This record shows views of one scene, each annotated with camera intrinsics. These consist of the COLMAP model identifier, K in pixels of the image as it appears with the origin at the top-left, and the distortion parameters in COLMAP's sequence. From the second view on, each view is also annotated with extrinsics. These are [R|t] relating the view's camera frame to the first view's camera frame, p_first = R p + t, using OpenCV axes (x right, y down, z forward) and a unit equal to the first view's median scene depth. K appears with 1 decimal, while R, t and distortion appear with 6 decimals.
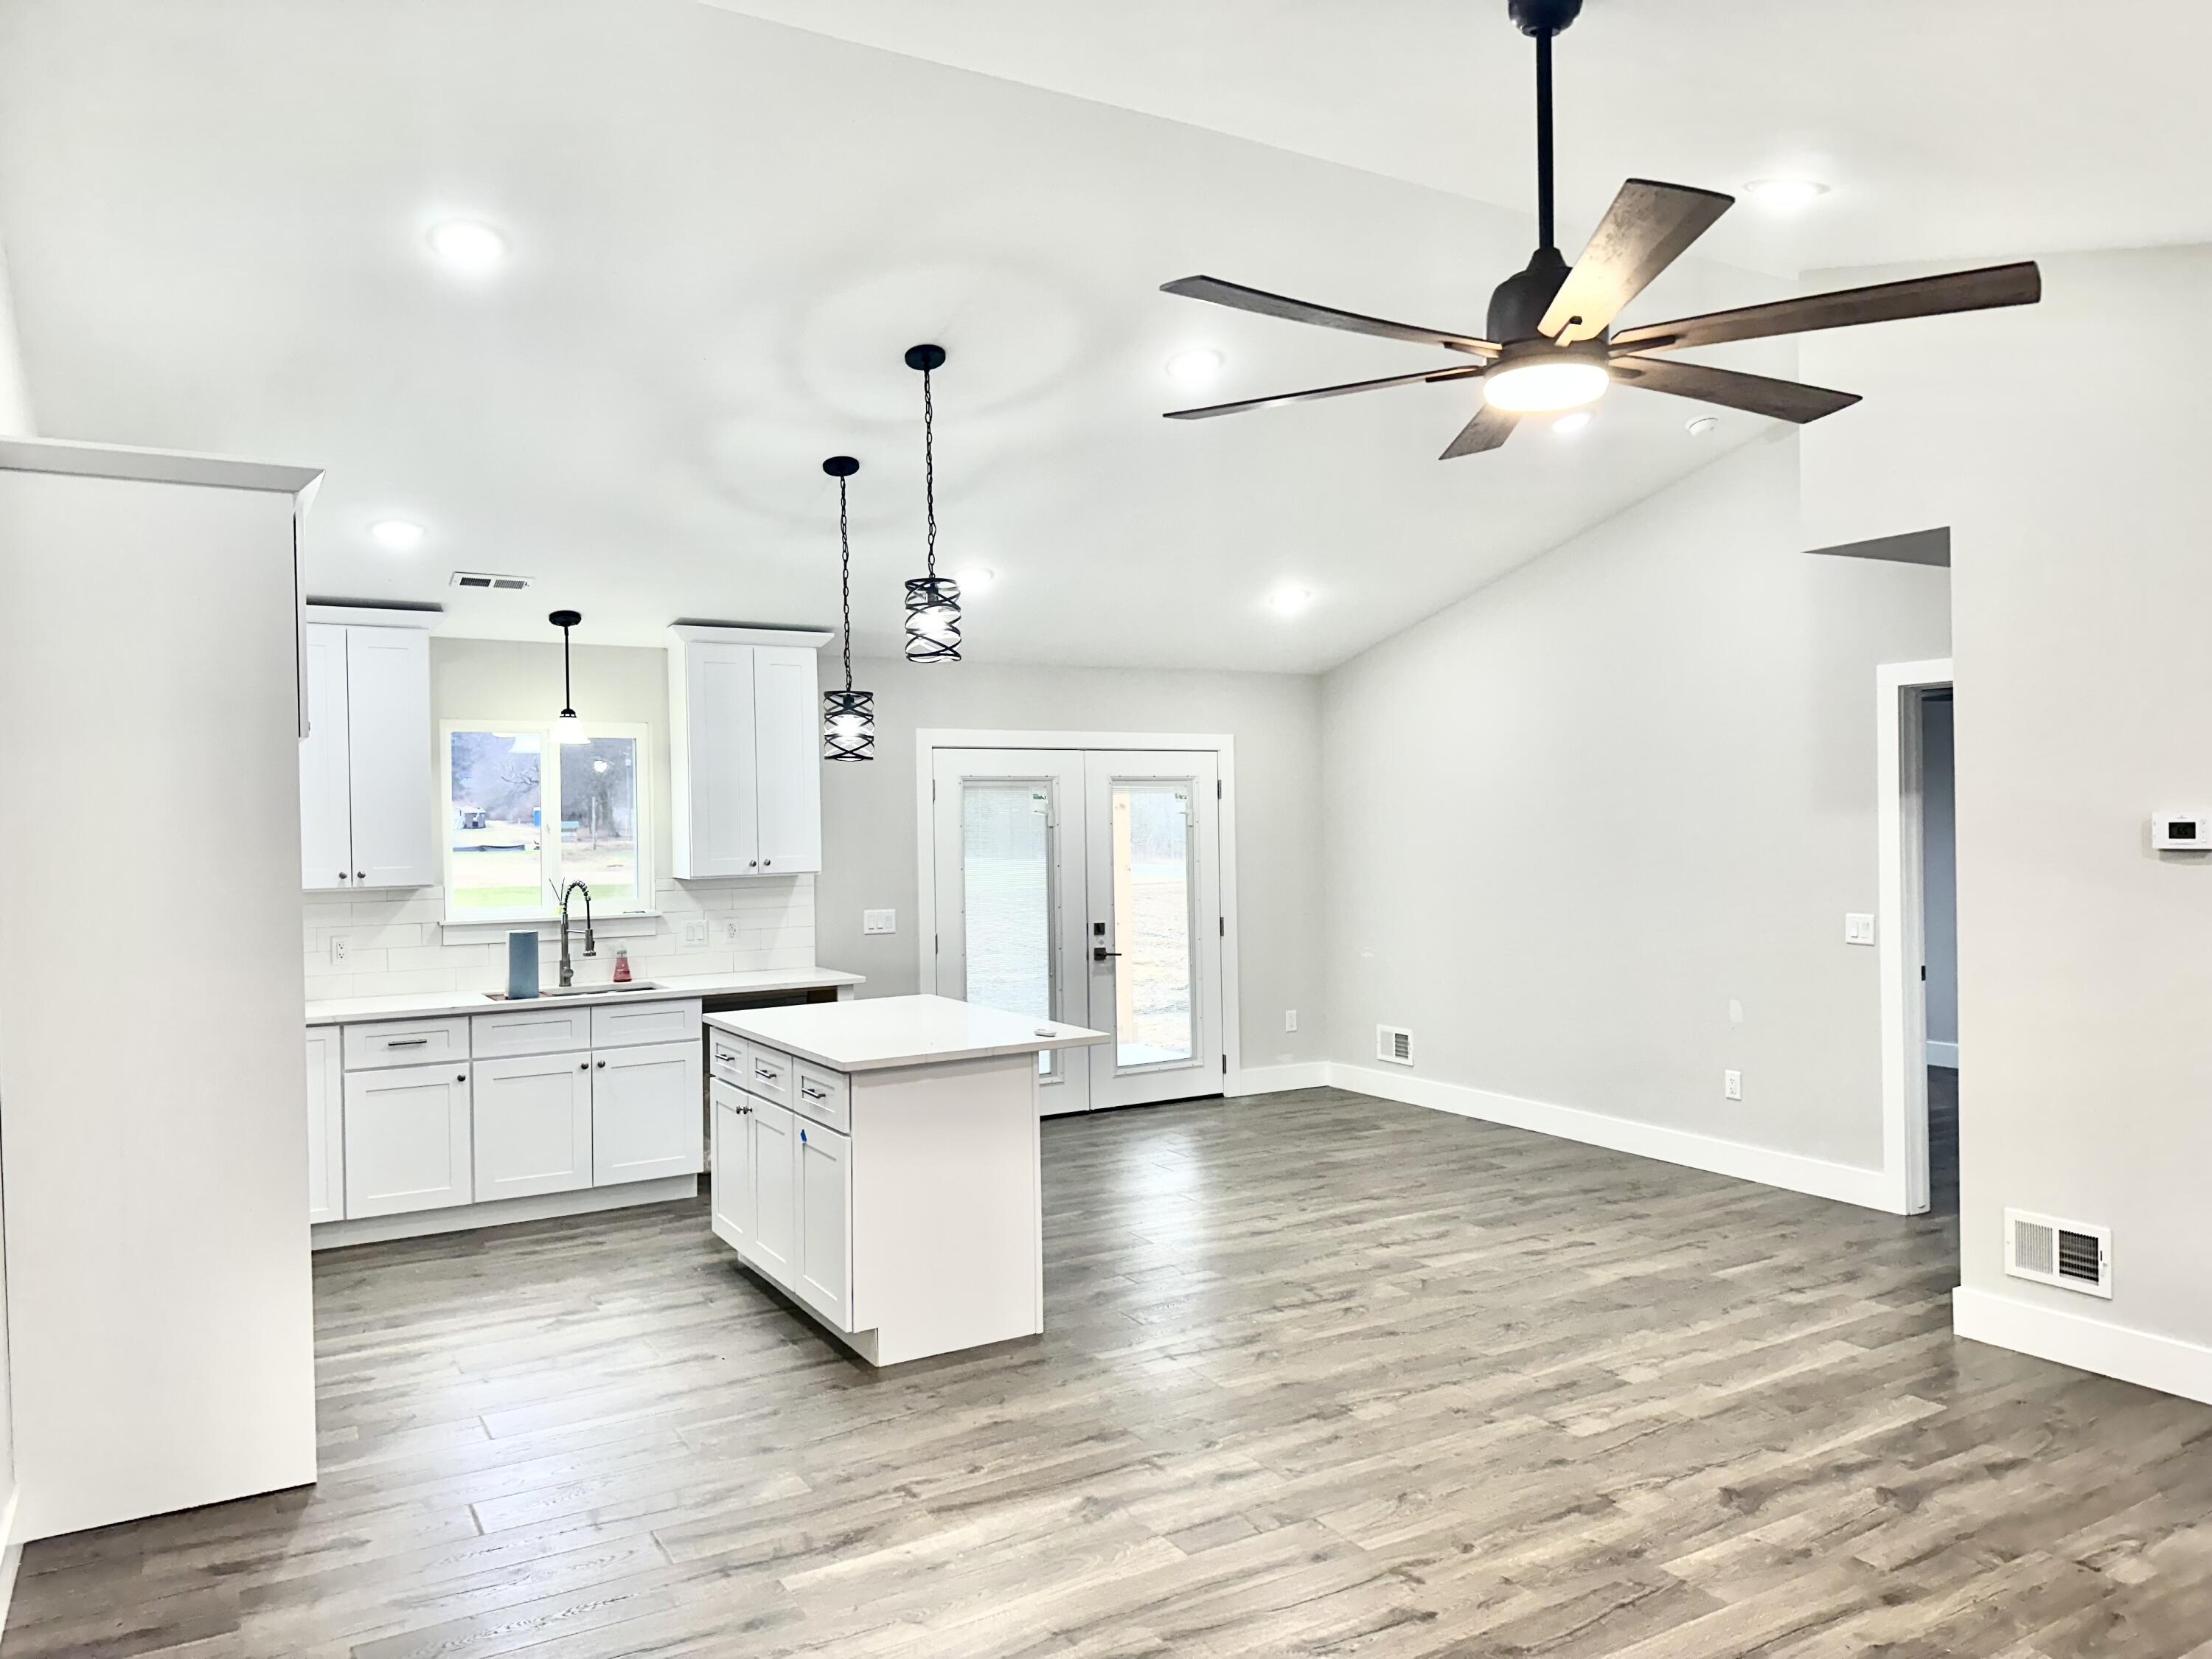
lens RADIAL K [[1530.2, 0, 1102.1], [0, 1530.2, 828.4], [0, 0, 1]] dist [0.199018, -0.373193]
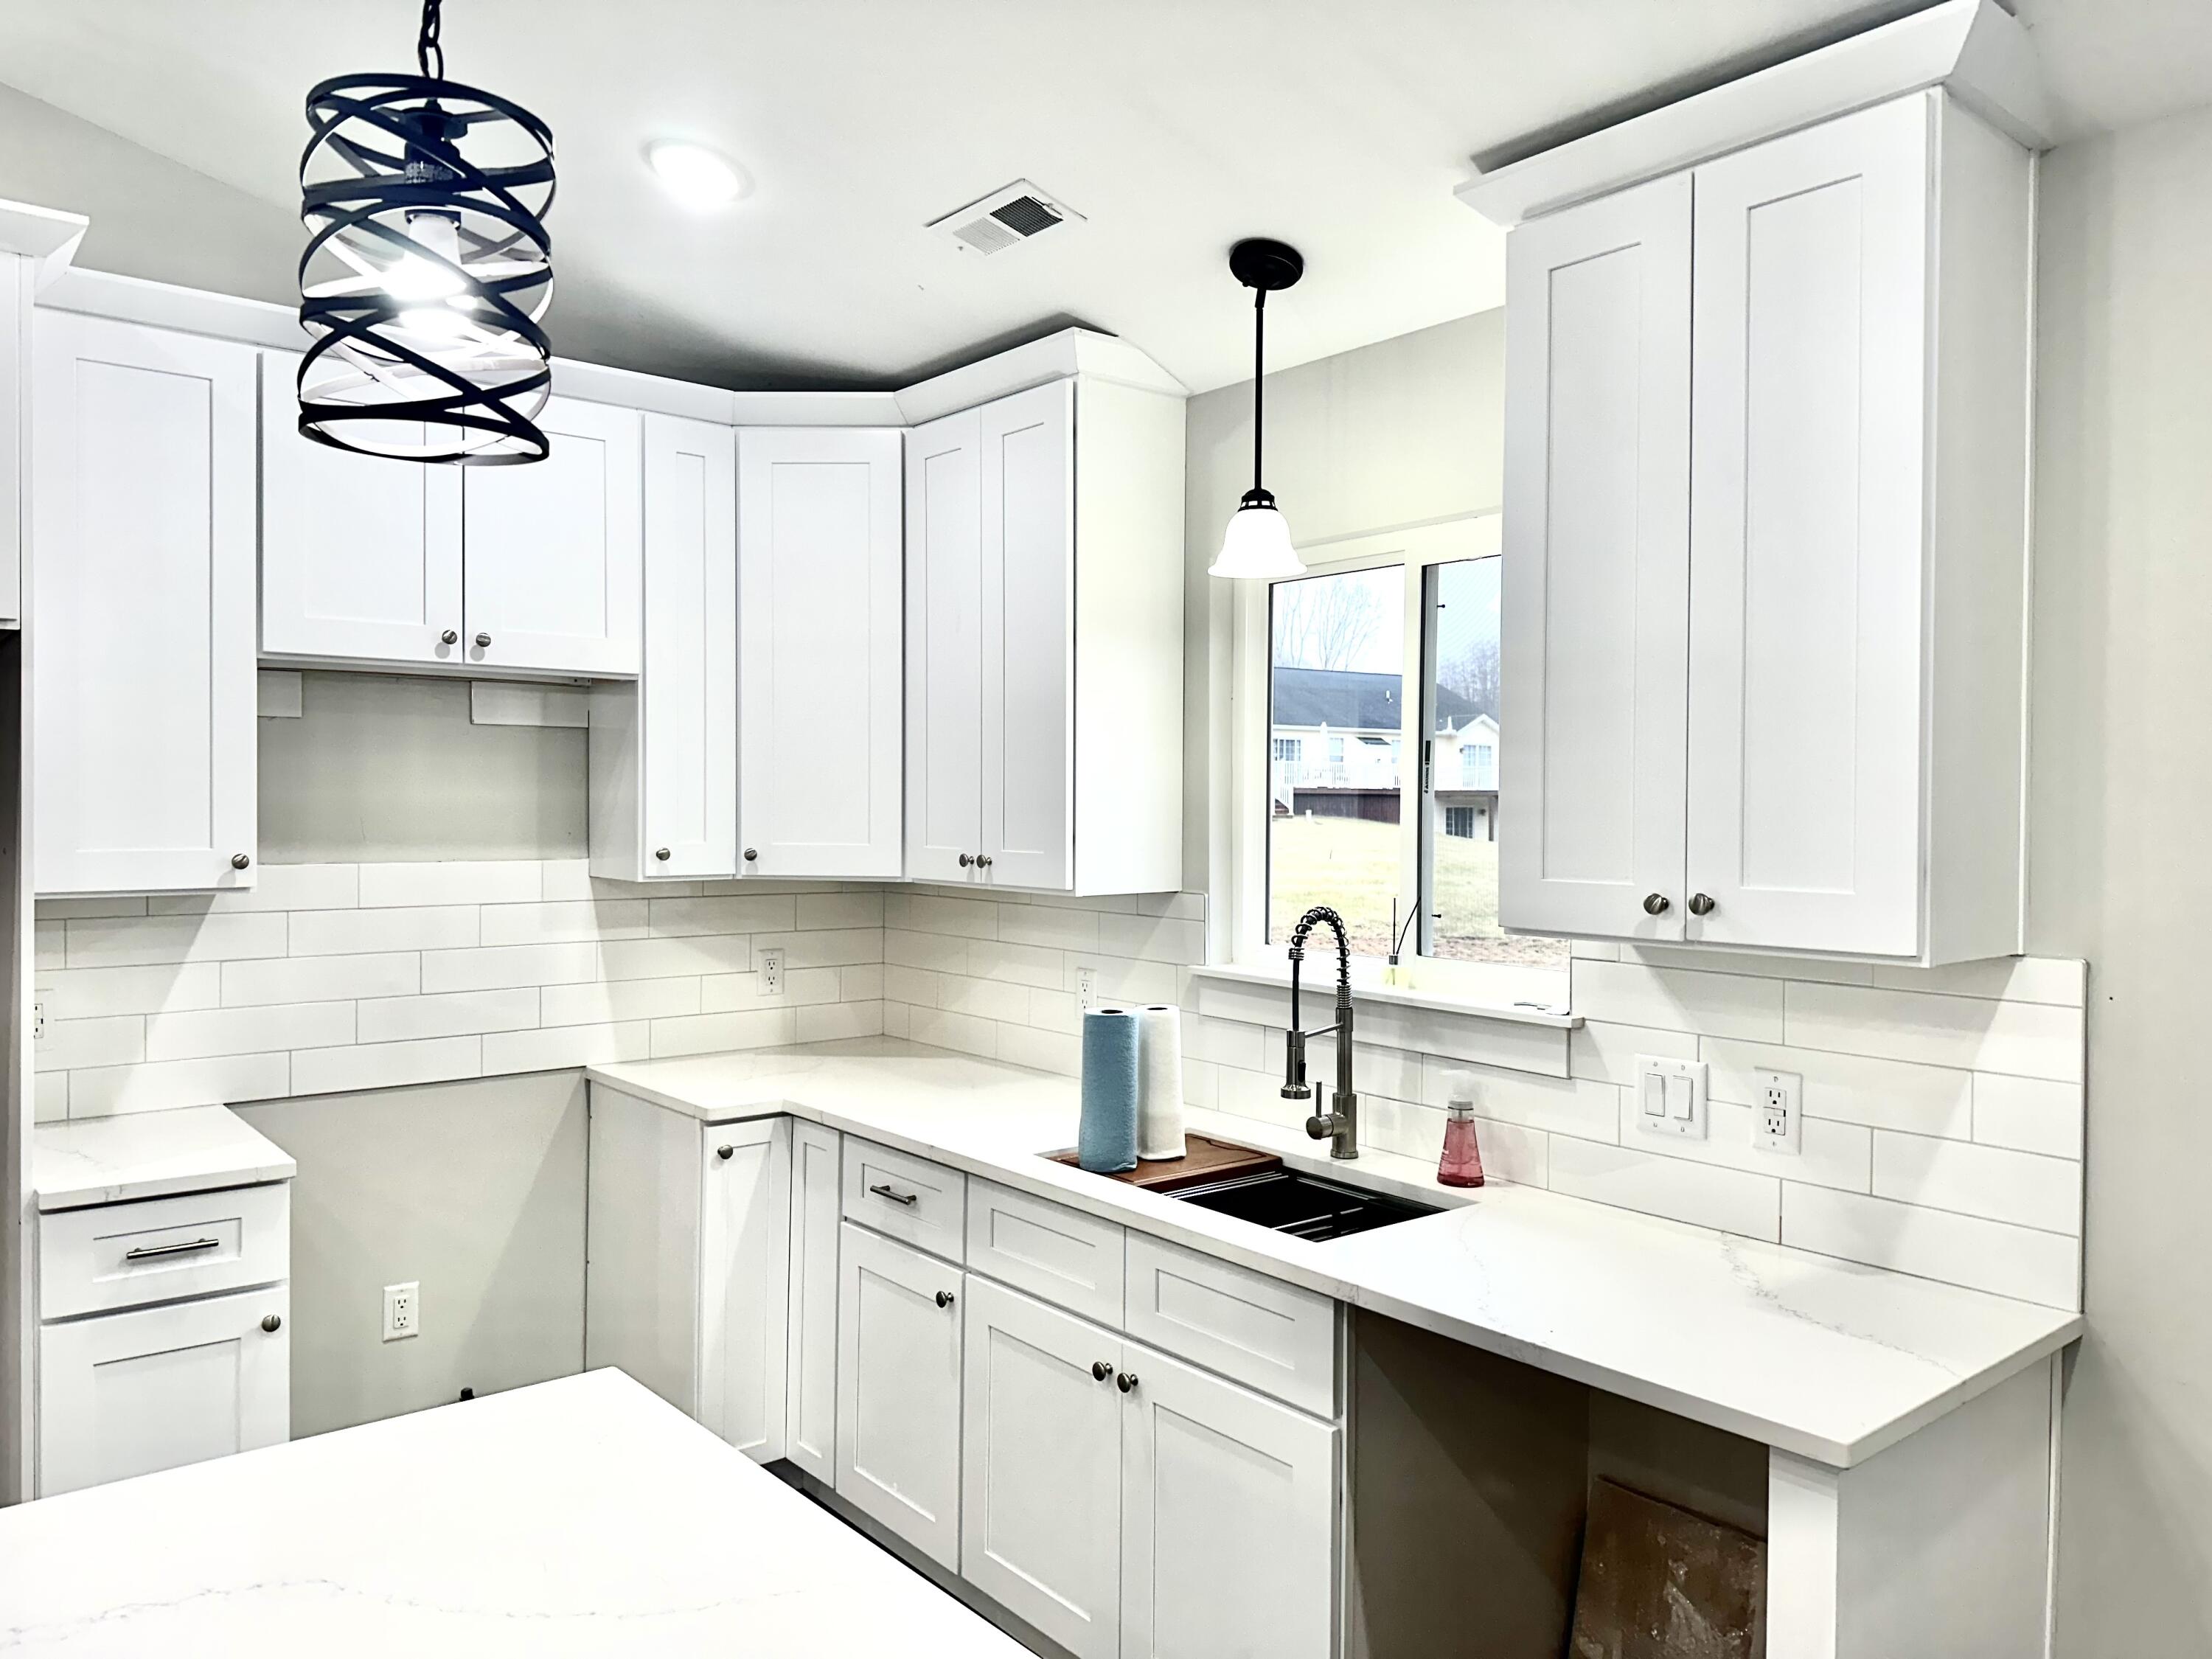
lens RADIAL K [[1547.4, 0, 1098.1], [0, 1547.4, 824.4], [0, 0, 1]] dist [0.053472, -0.059811]
pose [[0.163509, 0.034097, -0.985953, 0.053624], [-0.014961, 0.999373, 0.032080, -0.000635], [0.986428, 0.009506, 0.163916, 0.875841]]
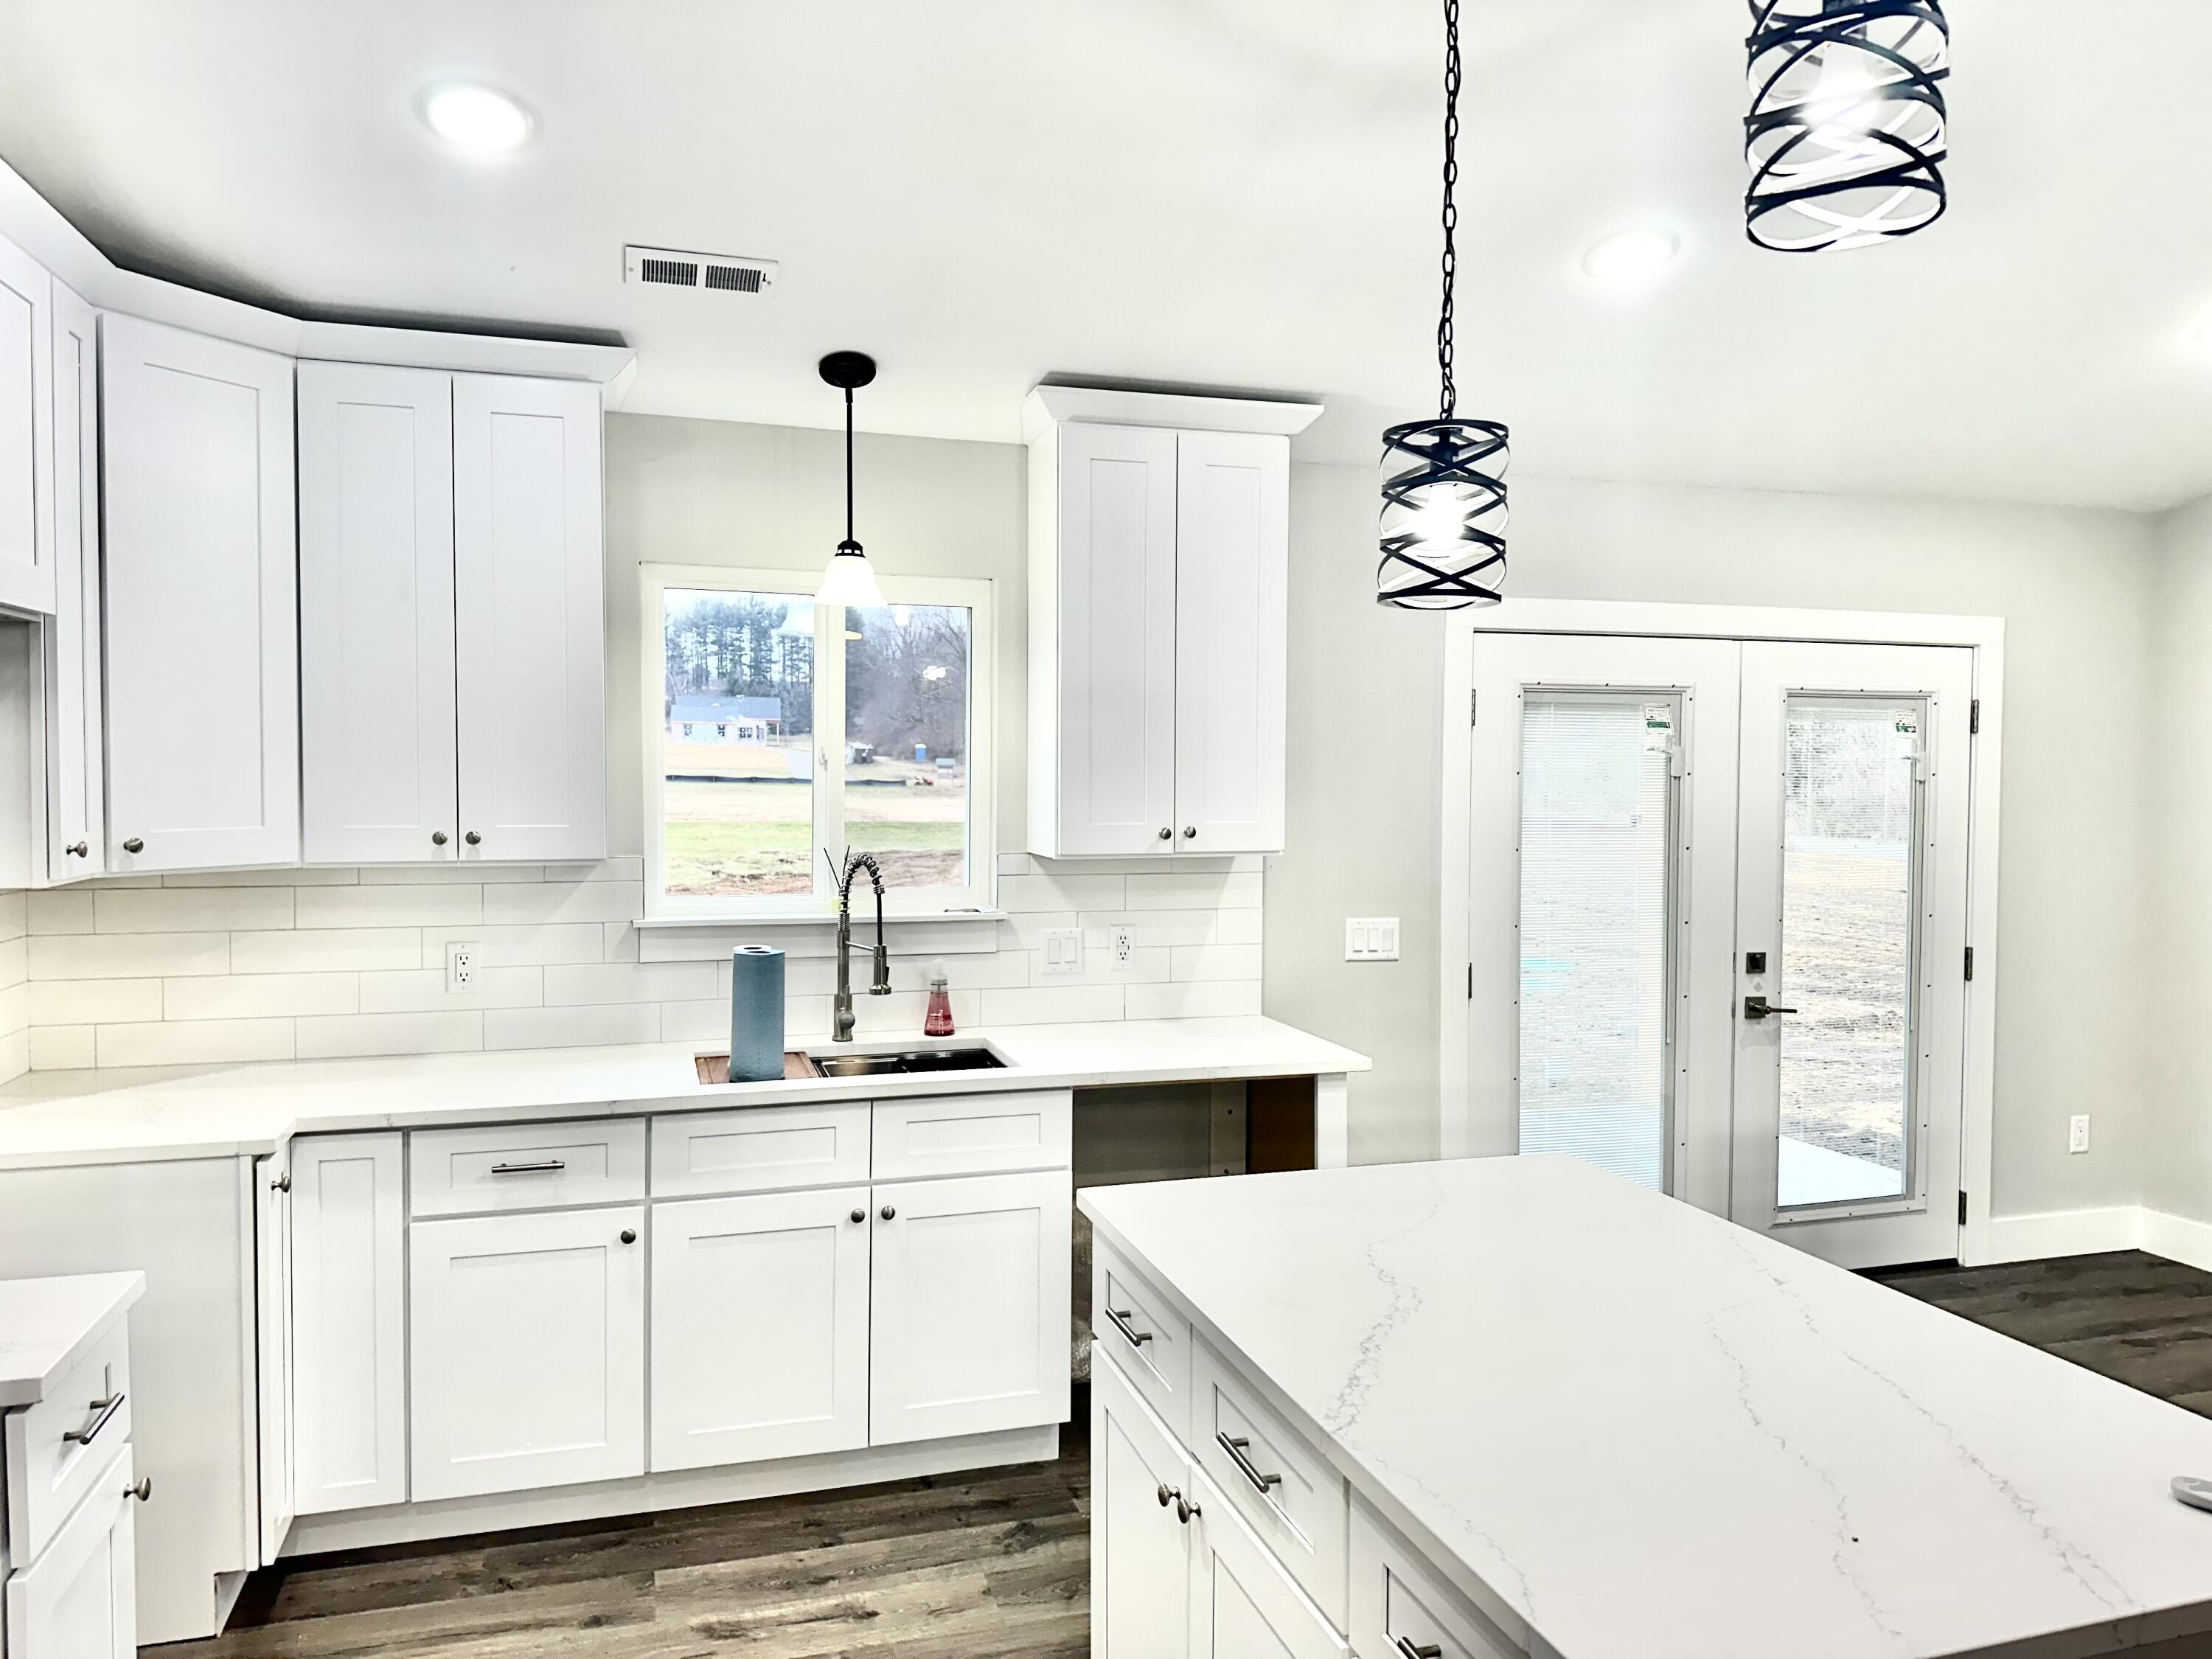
lens RADIAL K [[1530.2, 0, 1102.1], [0, 1530.2, 828.4], [0, 0, 1]] dist [0.199018, -0.373193]
pose [[0.973077, 0.031902, -0.228262, -0.129085], [-0.023743, 0.998980, 0.038400, 0.000633], [0.229254, -0.031946, 0.972842, 0.486165]]
